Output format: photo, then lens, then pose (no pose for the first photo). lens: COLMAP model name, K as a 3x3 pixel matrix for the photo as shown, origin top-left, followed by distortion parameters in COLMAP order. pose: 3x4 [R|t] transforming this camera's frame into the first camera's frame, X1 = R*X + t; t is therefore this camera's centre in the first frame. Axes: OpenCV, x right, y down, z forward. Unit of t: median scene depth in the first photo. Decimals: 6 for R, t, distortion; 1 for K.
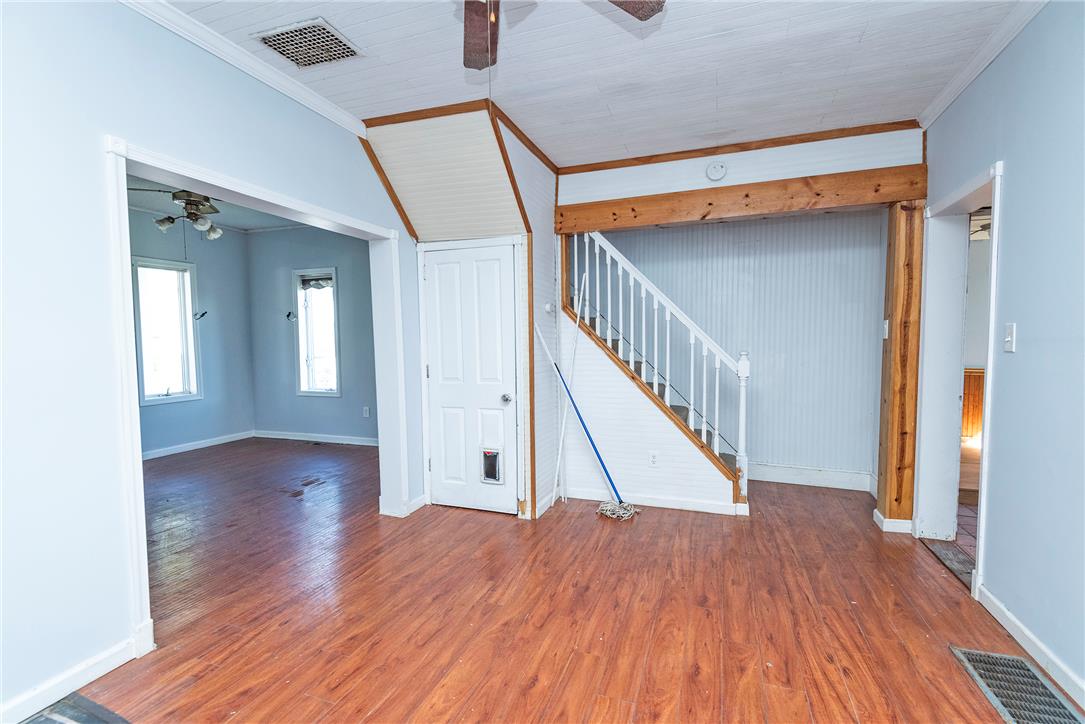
lens RADIAL K [[489.3, 0, 548.0], [0, 489.3, 368.8], [0, 0, 1]] dist [0.015819, -0.009866]
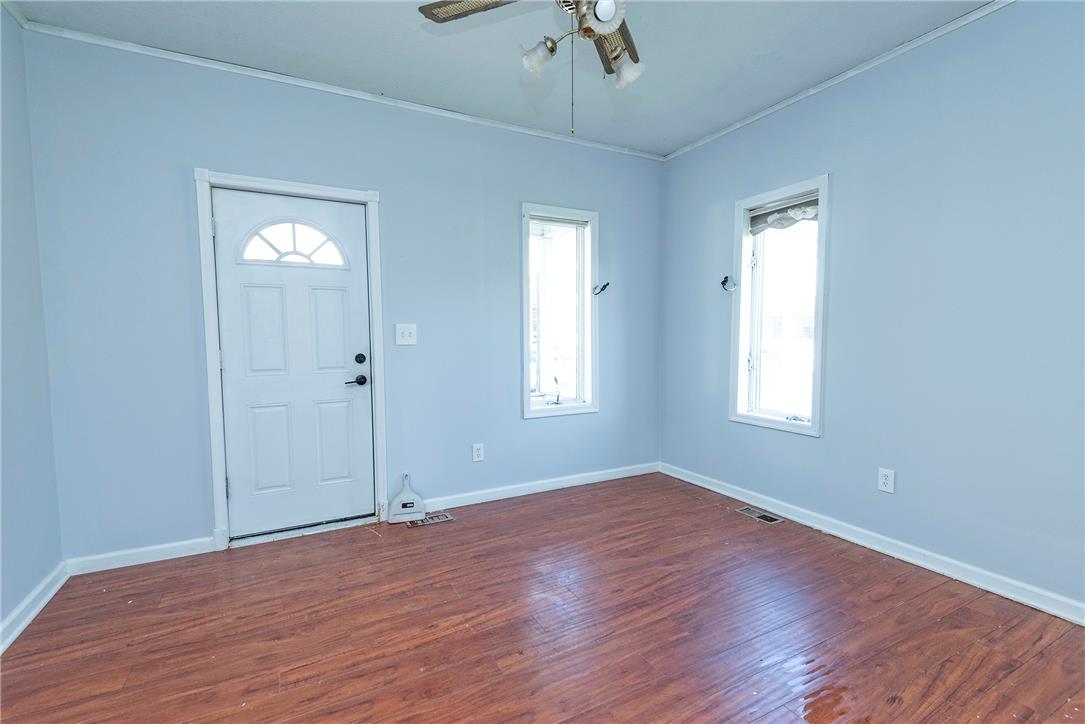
lens RADIAL K [[489.3, 0, 546.1], [0, 489.3, 367.3], [0, 0, 1]] dist [0.015819, -0.009866]
pose [[0.742248, 0.050741, -0.668201, -0.298379], [-0.043111, 0.998679, 0.027948, -0.015376], [0.668737, 0.008062, 0.743456, 0.437470]]
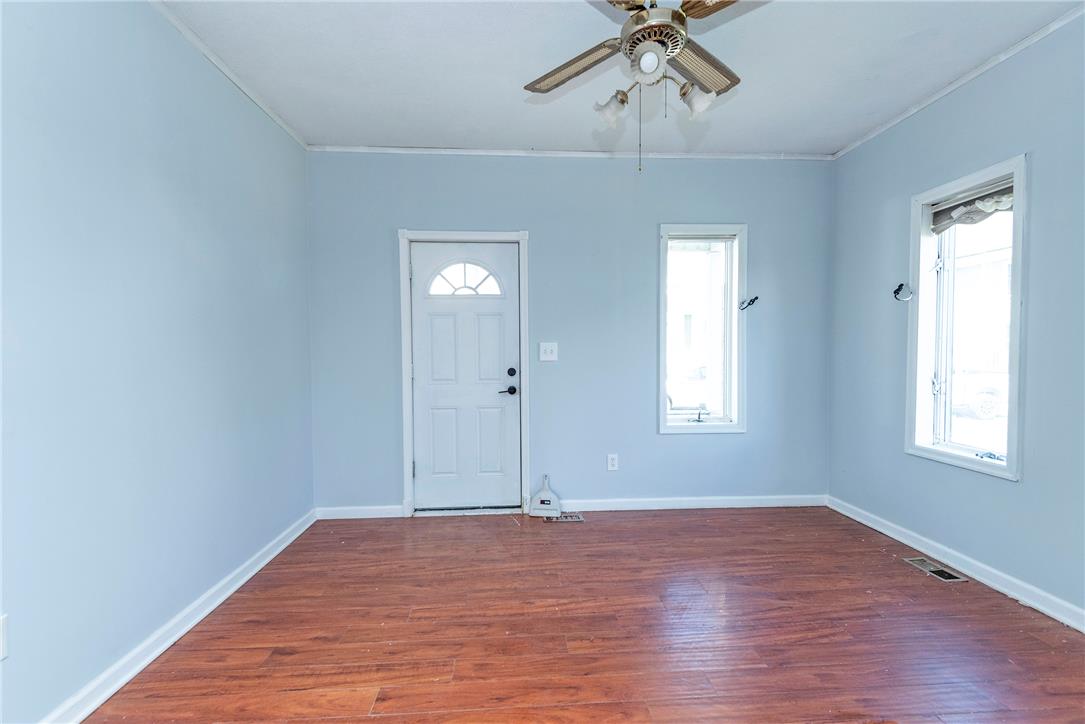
lens RADIAL K [[489.3, 0, 543.8], [0, 489.3, 366.9], [0, 0, 1]] dist [0.015819, -0.009866]
pose [[0.399660, 0.037869, -0.915881, -0.214720], [-0.053796, 0.998393, 0.017806, -0.021318], [0.915083, 0.042155, 0.401055, 0.482919]]
